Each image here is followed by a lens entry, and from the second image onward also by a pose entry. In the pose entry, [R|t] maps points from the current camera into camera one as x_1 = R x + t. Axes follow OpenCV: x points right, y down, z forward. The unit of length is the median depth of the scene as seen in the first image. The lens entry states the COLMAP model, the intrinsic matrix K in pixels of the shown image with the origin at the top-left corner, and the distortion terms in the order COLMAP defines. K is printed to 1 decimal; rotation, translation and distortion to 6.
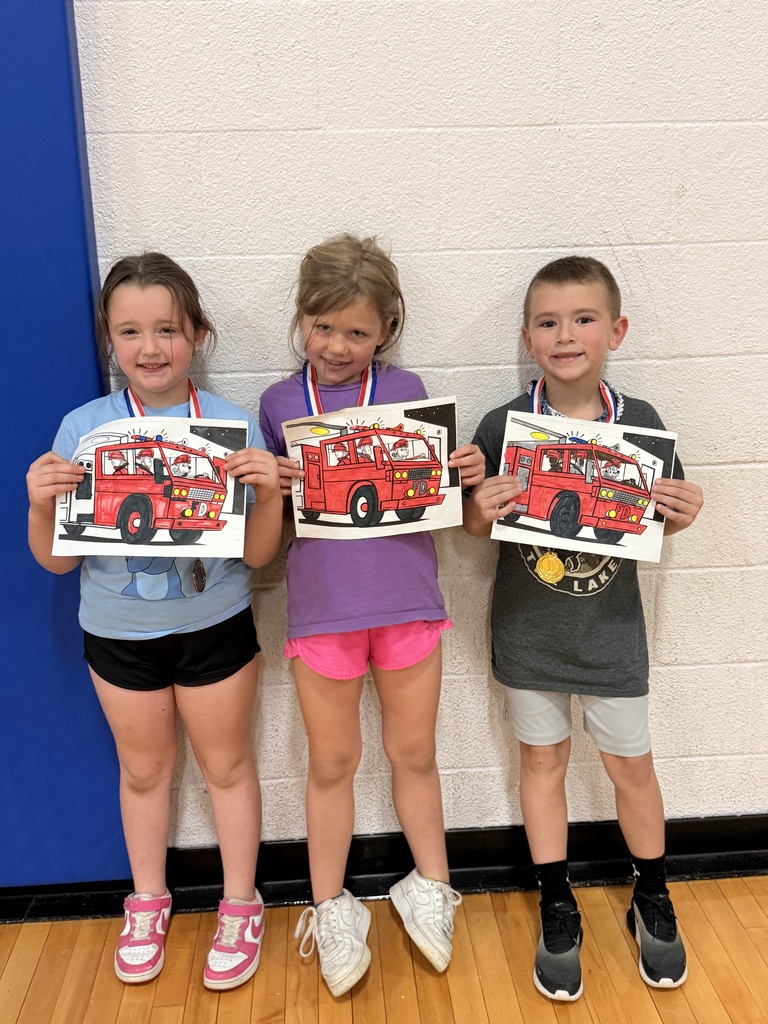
lens RADIAL K [[957.7, 0, 374.5], [0, 957.7, 510.5], [0, 0, 1]] dist [-0.020510, 0.000000]
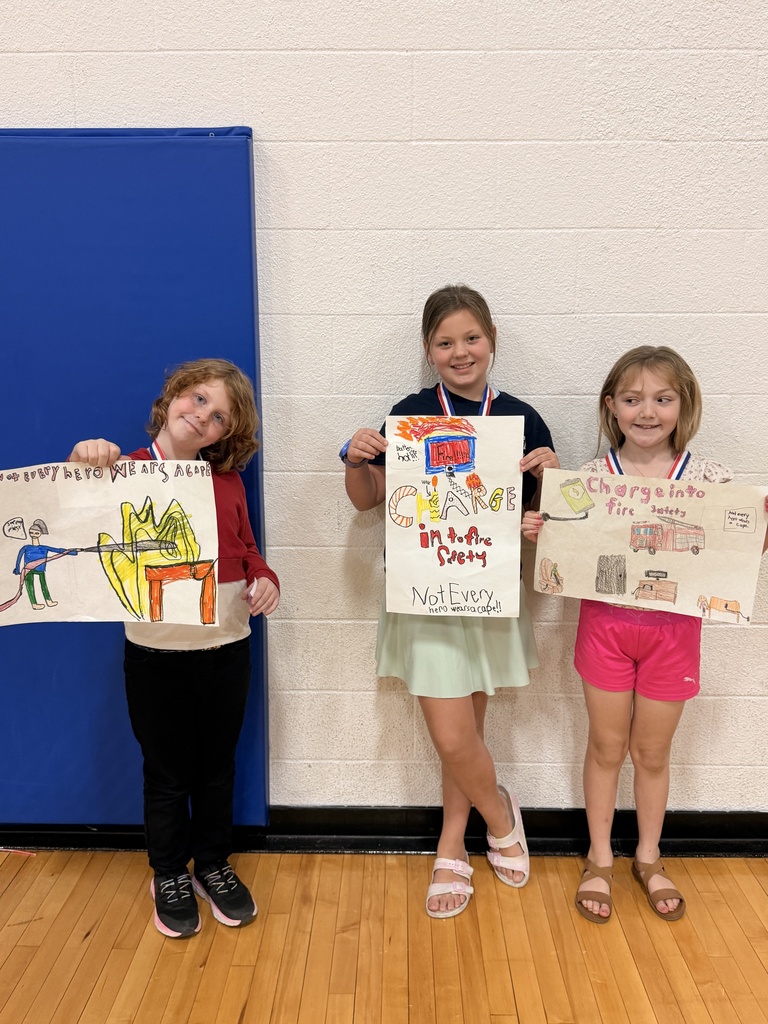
lens RADIAL K [[797.2, 0, 382.2], [0, 797.2, 510.5], [0, 0, 1]] dist [-0.007508, -0.031302]
pose [[0.996101, 0.041544, -0.077825, 0.004767], [-0.046889, 0.996572, -0.068158, -0.005917], [0.074727, 0.071542, 0.994634, -0.202484]]
